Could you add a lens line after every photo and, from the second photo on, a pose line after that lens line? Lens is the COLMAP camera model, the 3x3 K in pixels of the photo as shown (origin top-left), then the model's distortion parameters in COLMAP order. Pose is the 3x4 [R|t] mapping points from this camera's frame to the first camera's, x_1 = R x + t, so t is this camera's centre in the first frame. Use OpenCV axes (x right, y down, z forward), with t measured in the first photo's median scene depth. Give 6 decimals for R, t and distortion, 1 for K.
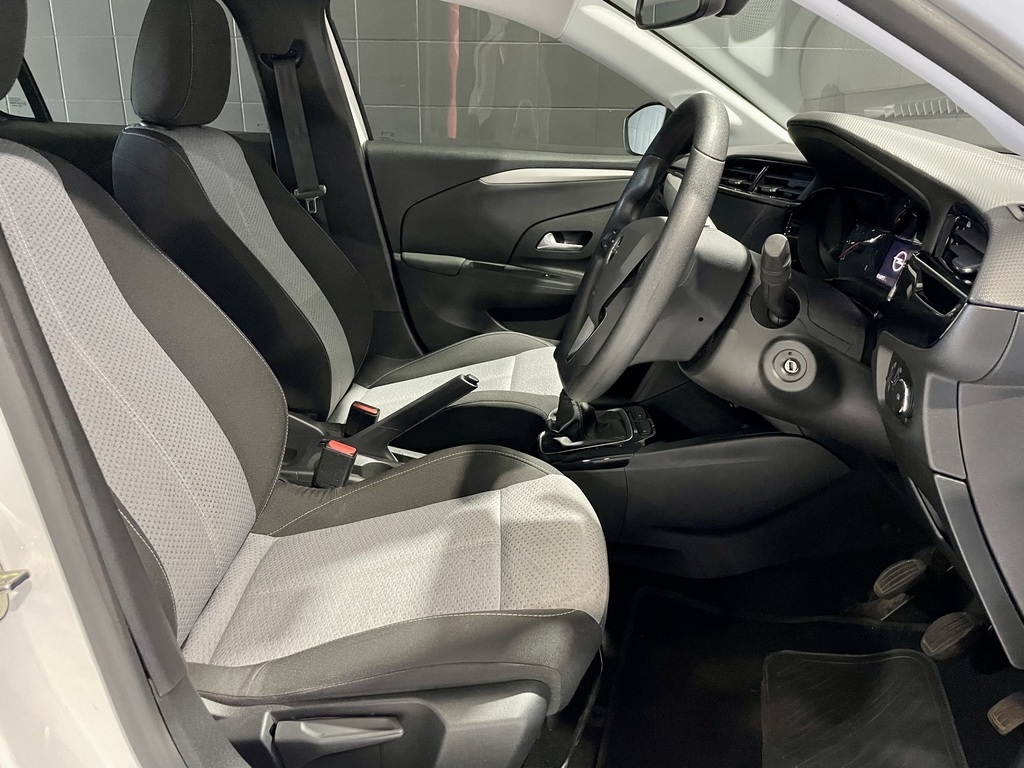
lens RADIAL K [[777.0, 0, 512.0], [0, 777.0, 384.0], [0, 0, 1]] dist [0.101311, -0.137459]
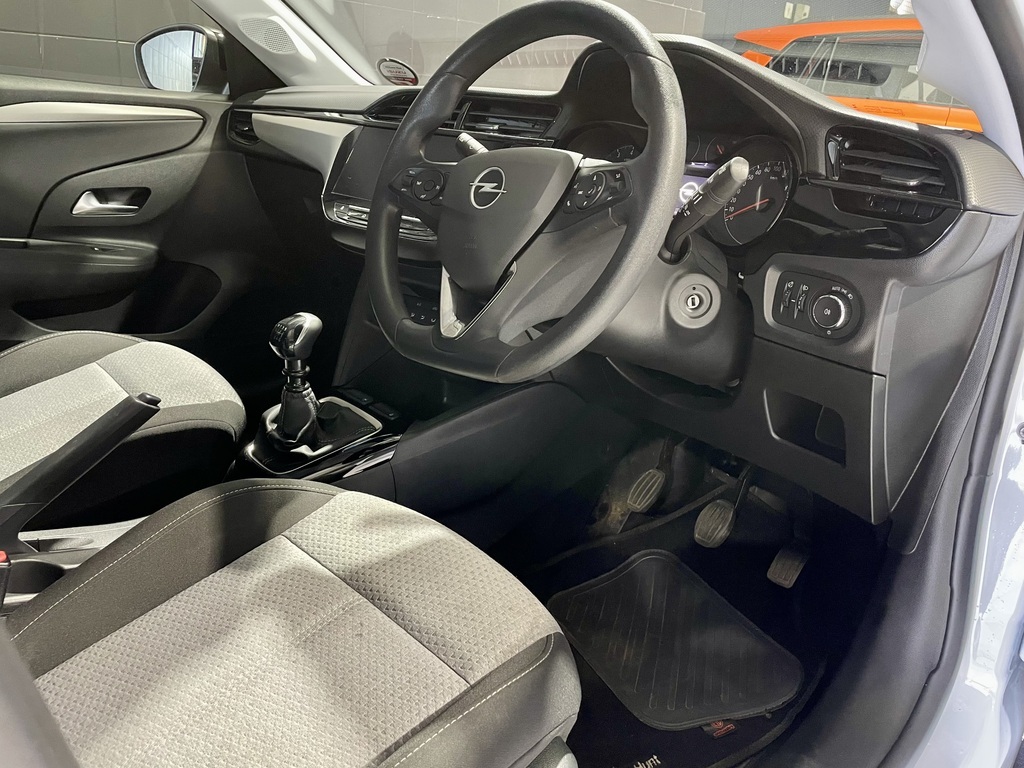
lens RADIAL K [[777.0, 0, 512.0], [0, 777.0, 384.0], [0, 0, 1]] dist [0.101311, -0.137459]
pose [[0.720640, -0.198209, 0.664373, -0.280689], [0.171292, 0.979457, 0.106413, -0.038366], [-0.671816, 0.037116, 0.739787, 0.267772]]
